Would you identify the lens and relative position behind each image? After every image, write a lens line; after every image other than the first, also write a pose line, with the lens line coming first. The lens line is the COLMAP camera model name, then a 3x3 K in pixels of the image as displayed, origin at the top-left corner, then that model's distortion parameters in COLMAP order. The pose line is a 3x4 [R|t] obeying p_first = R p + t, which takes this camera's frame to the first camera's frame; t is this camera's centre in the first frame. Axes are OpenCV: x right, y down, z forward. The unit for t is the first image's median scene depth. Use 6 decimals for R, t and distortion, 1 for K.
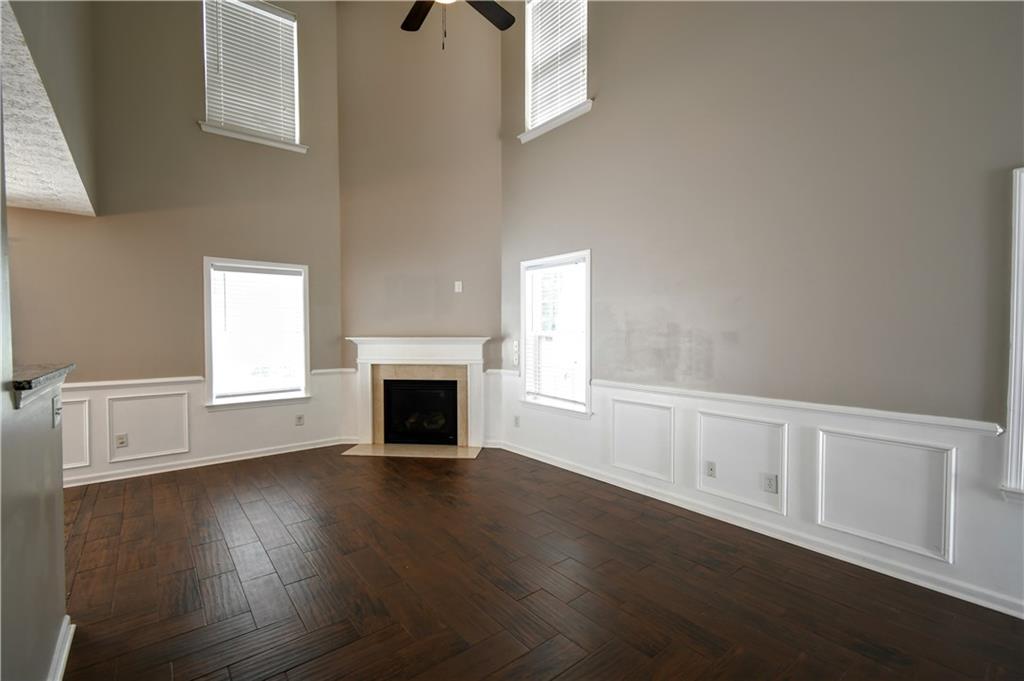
lens RADIAL K [[455.0, 0, 510.1], [0, 455.0, 341.0], [0, 0, 1]] dist [-0.004082, 0.000825]
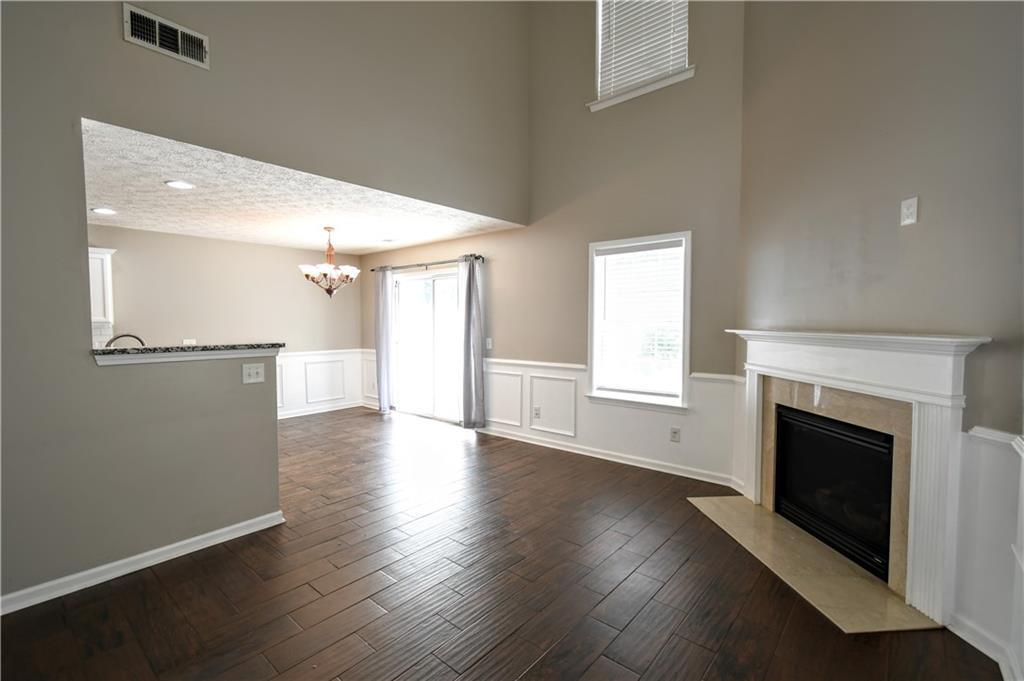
lens RADIAL K [[455.0, 0, 511.2], [0, 455.0, 345.8], [0, 0, 1]] dist [-0.004082, 0.000825]
pose [[0.181329, 0.056046, -0.981824, 0.236640], [-0.020364, 0.998375, 0.053229, -0.012852], [0.983212, 0.010341, 0.182176, 0.582345]]
